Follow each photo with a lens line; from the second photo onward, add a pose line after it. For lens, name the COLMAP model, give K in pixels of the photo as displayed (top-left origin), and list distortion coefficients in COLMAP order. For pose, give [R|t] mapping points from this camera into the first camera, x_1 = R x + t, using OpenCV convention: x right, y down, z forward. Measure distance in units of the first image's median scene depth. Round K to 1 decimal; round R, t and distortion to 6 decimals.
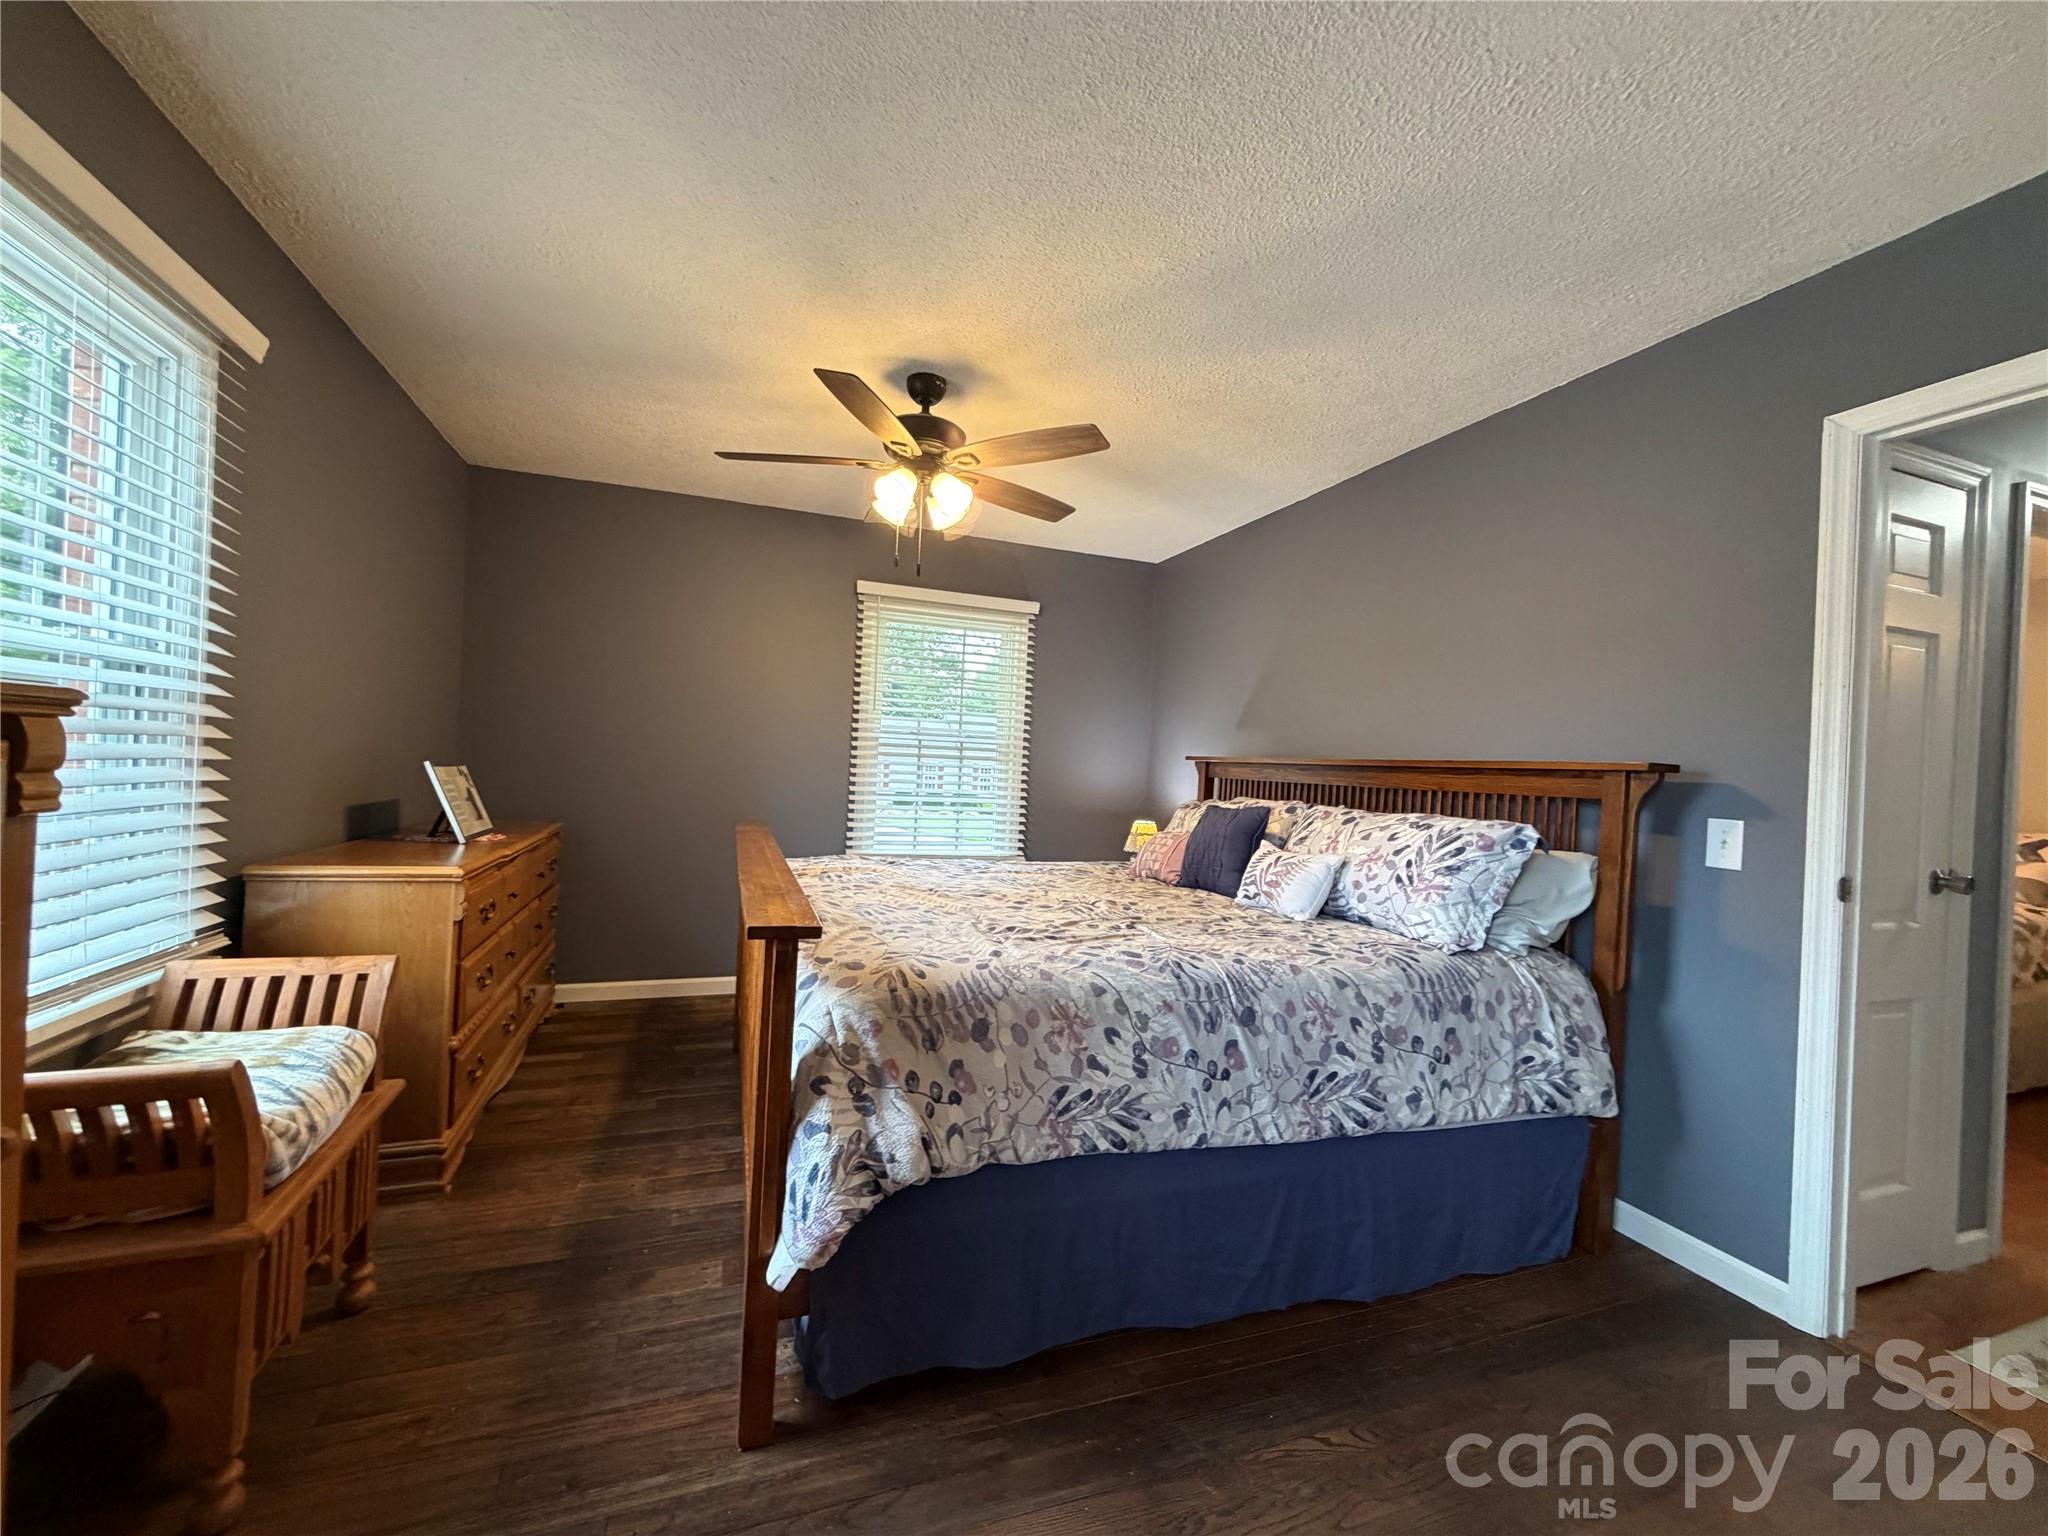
lens RADIAL K [[816.5, 0, 1021.3], [0, 816.5, 769.7], [0, 0, 1]] dist [0.000344, 0.000348]
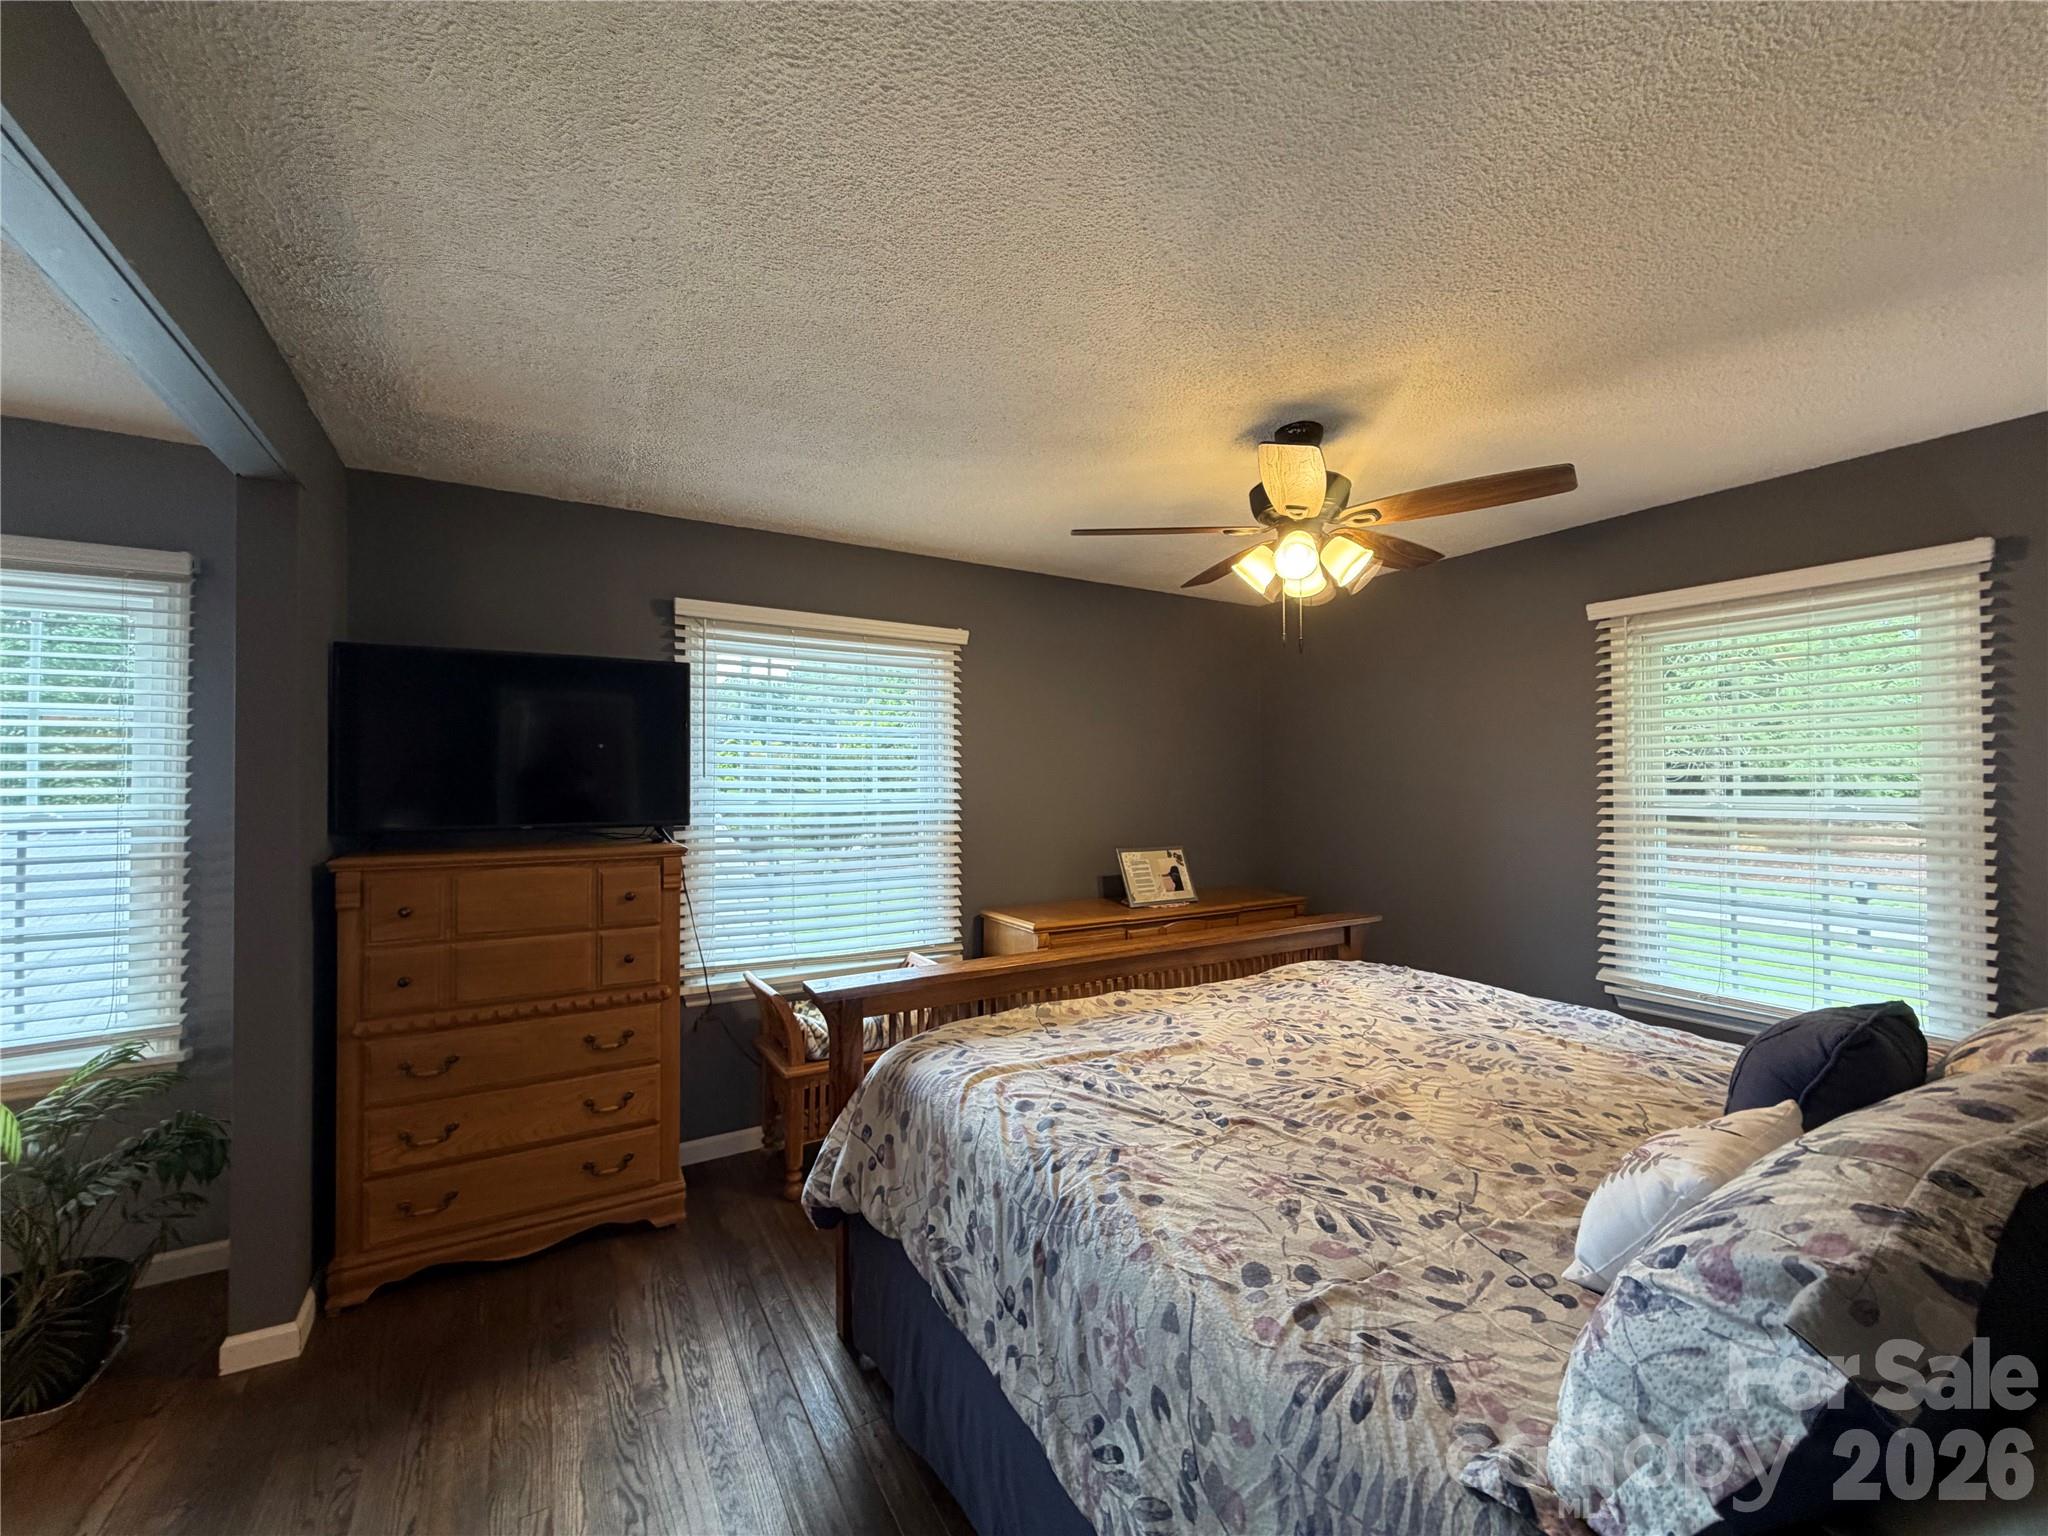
lens RADIAL K [[816.5, 0, 1021.3], [0, 816.5, 769.7], [0, 0, 1]] dist [0.000344, 0.000348]
pose [[0.180143, -0.063387, -0.981596, 0.955907], [0.004585, 0.997965, -0.063603, -0.084992], [0.983630, 0.006957, 0.180067, 0.793525]]
